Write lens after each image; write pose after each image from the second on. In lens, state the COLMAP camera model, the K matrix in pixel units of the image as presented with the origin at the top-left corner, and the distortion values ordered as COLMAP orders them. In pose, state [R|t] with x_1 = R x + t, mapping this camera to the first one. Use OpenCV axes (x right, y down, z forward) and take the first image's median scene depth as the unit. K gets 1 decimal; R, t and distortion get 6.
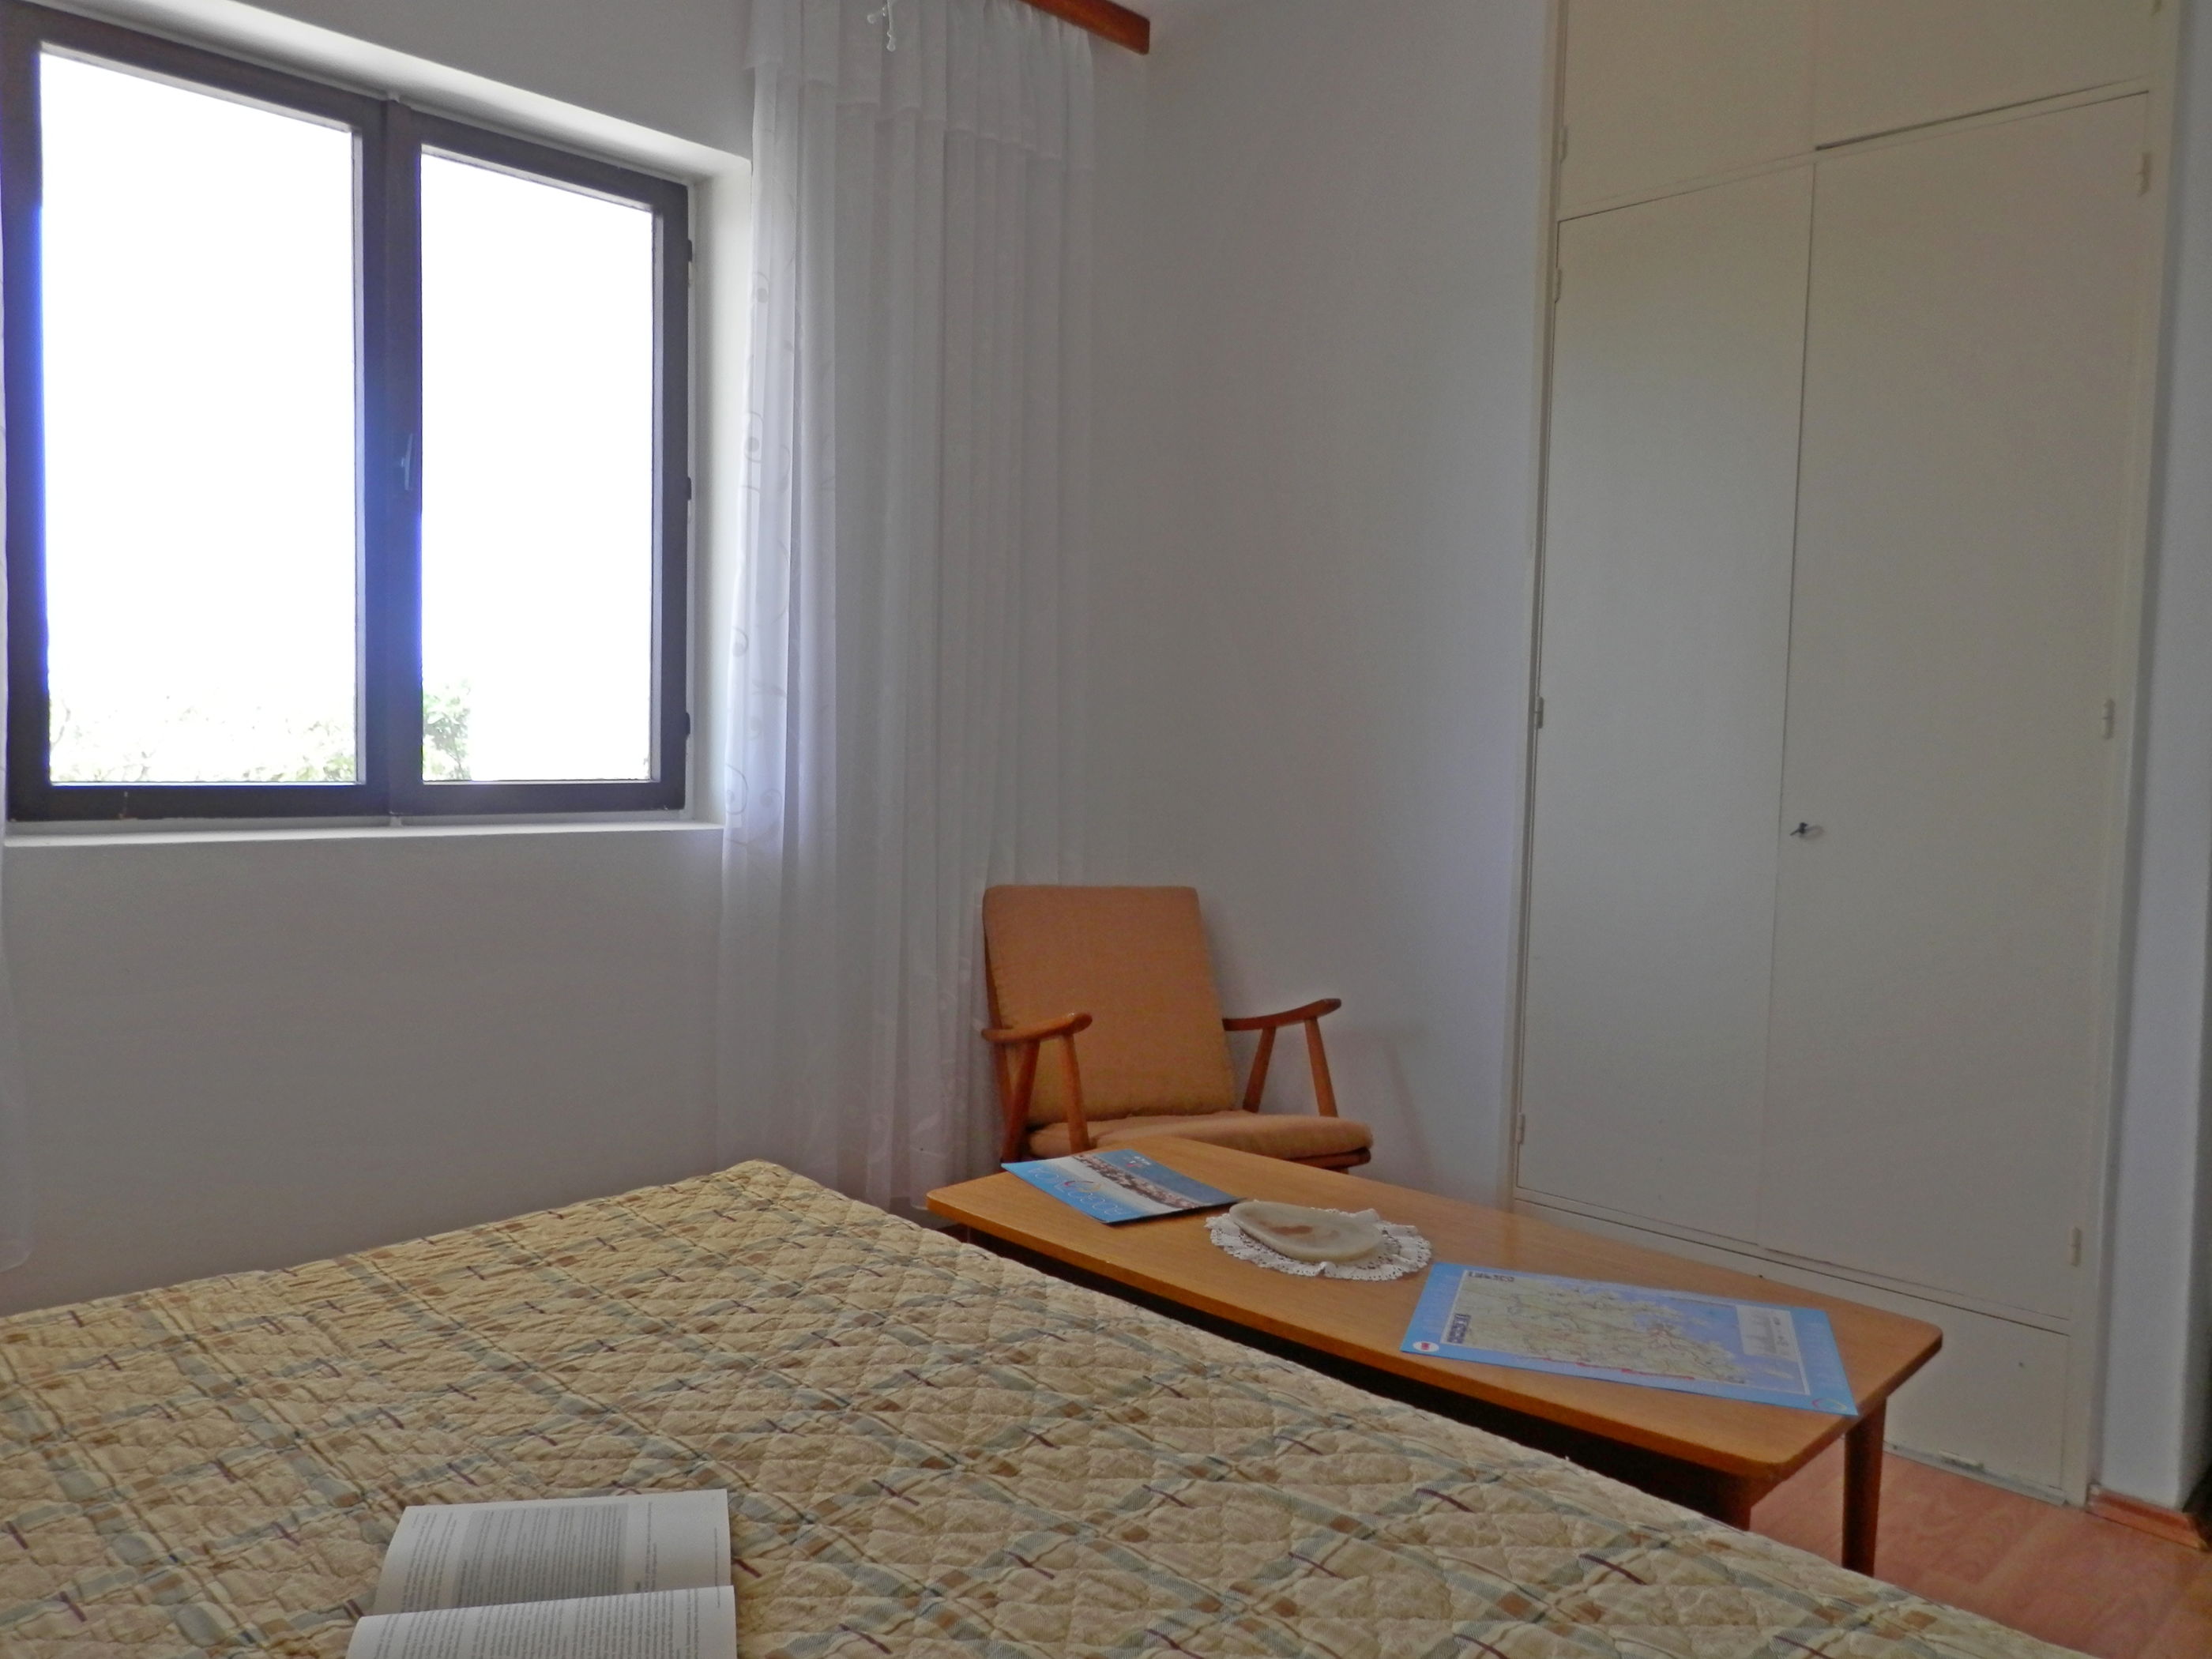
lens RADIAL K [[1630.1, 0, 1117.1], [0, 1630.1, 824.6], [0, 0, 1]] dist [0.005364, 0.003506]
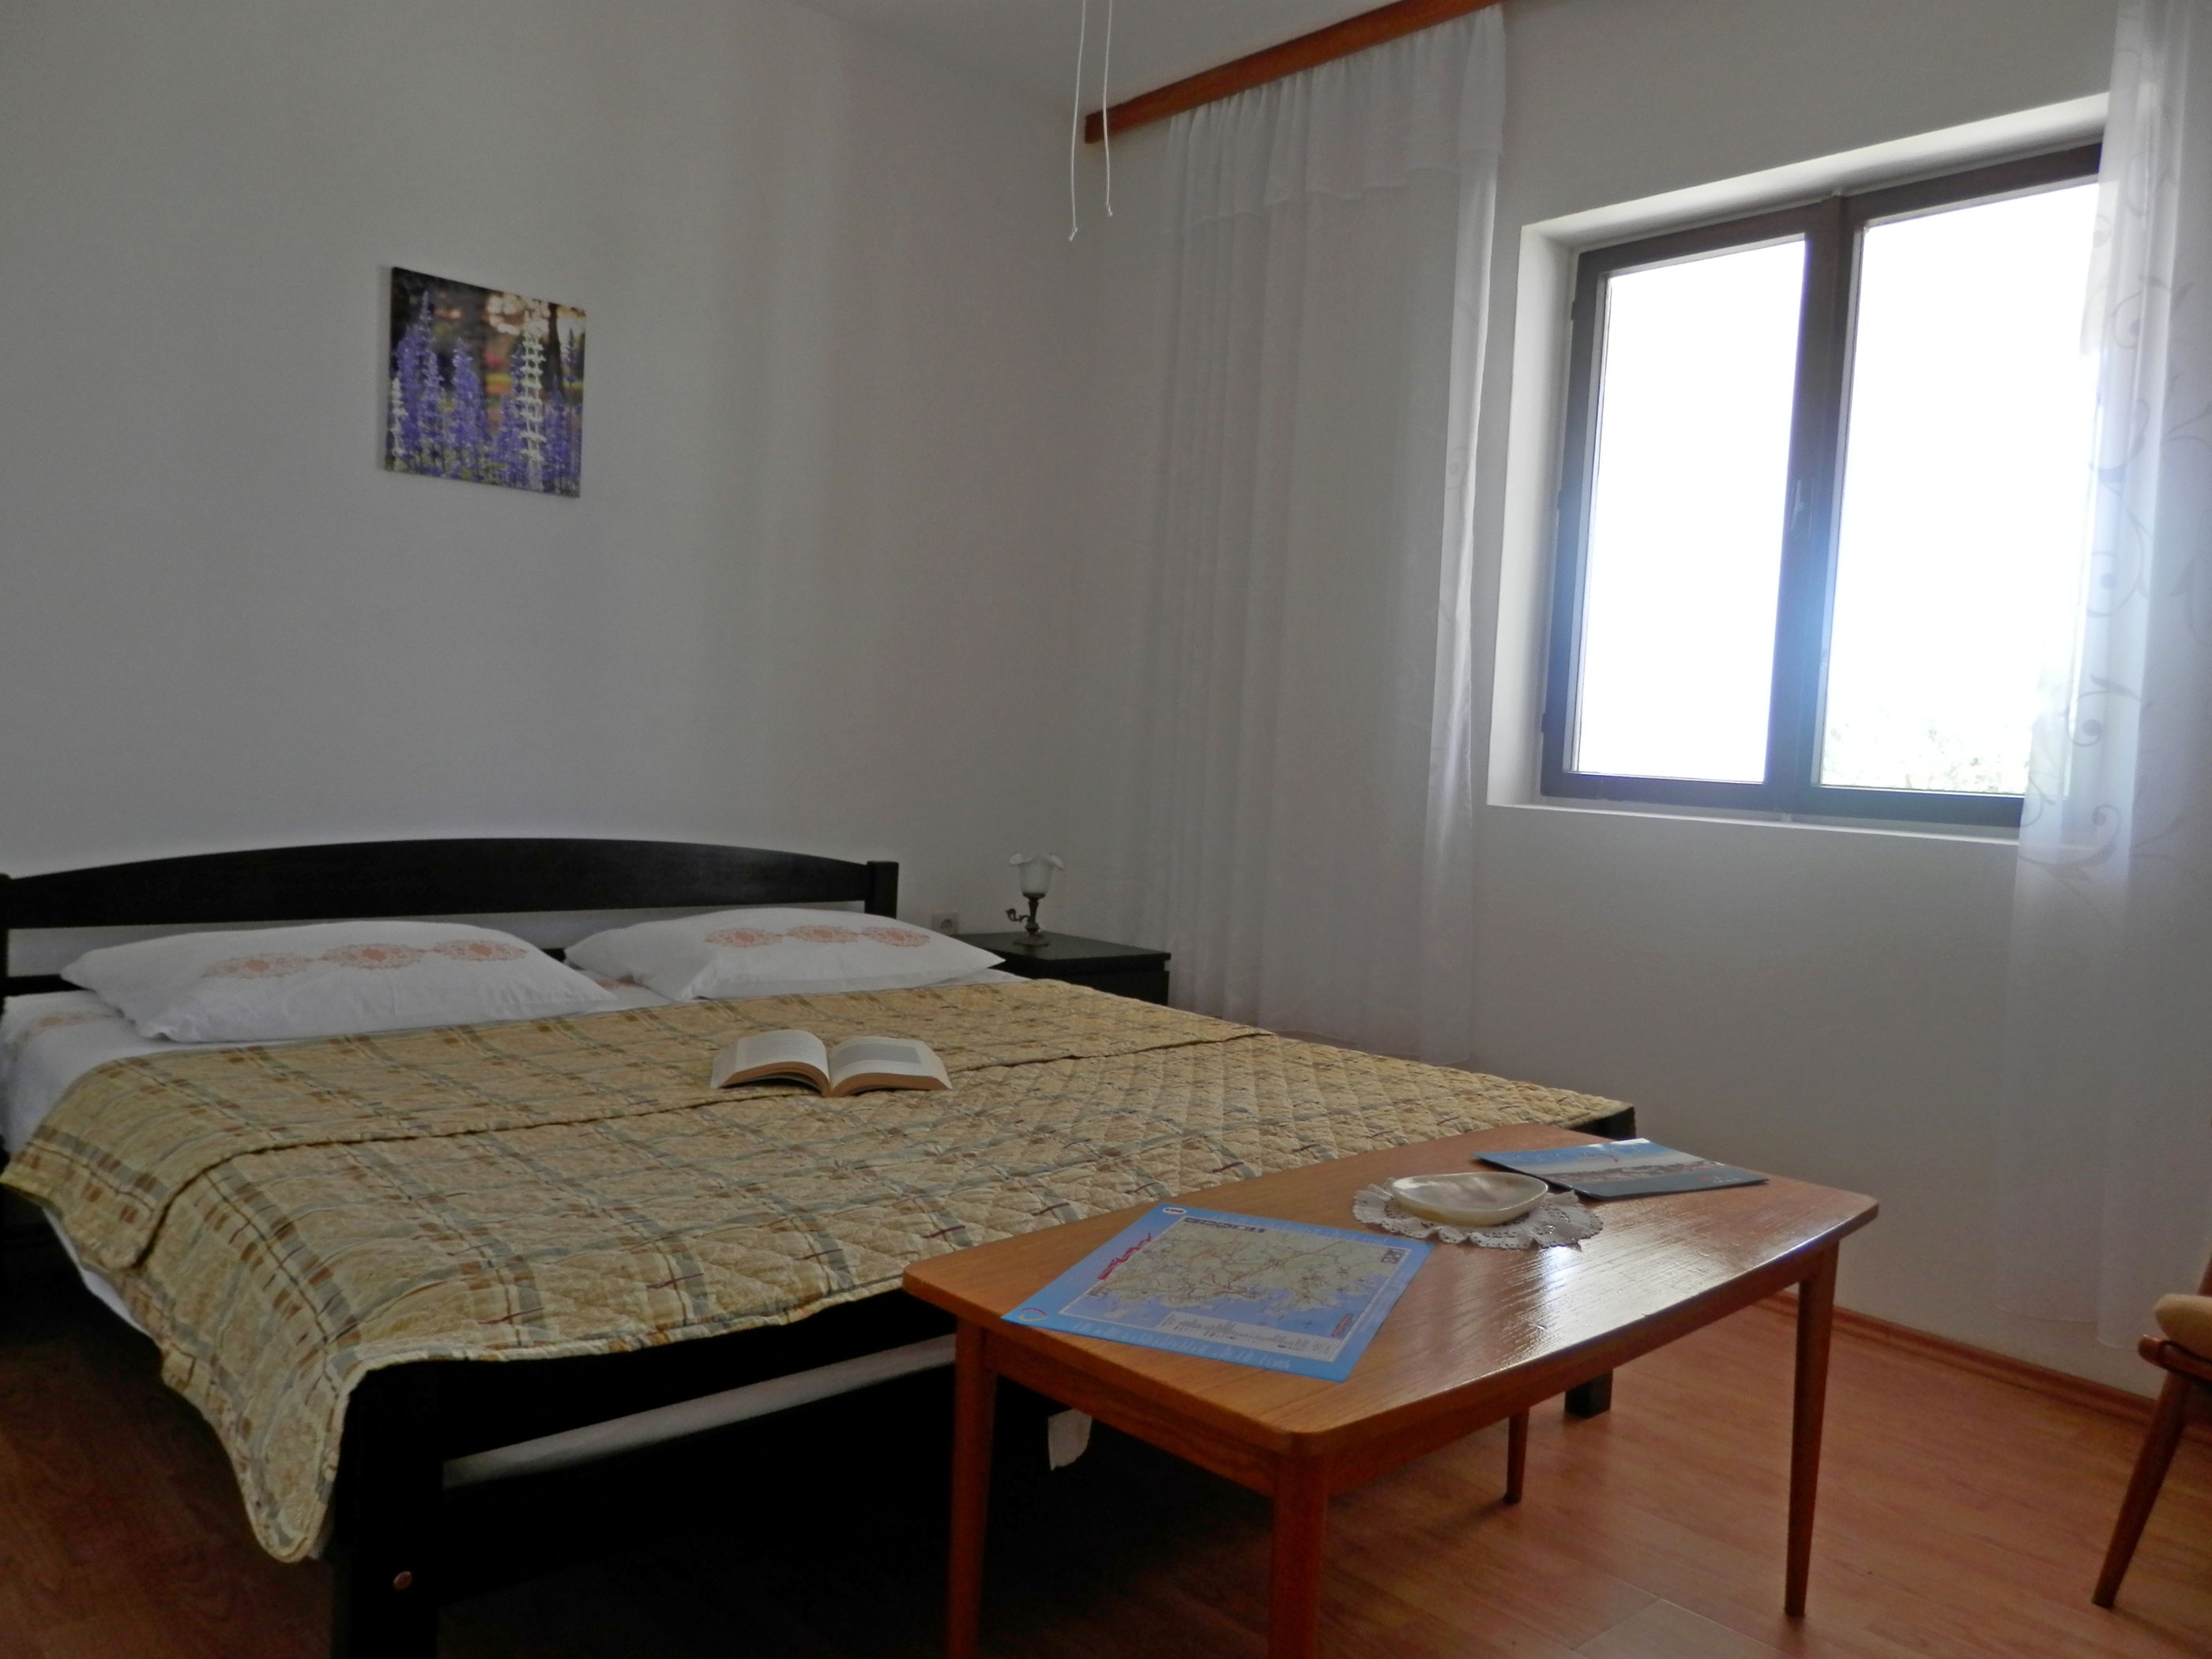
lens RADIAL K [[1630.1, 0, 1117.1], [0, 1630.1, 824.6], [0, 0, 1]] dist [0.005364, 0.003506]
pose [[-0.022295, 0.020184, -0.999548, 0.988527], [-0.106994, 0.994006, 0.022459, 0.038612], [0.994010, 0.107446, -0.020002, 0.756746]]
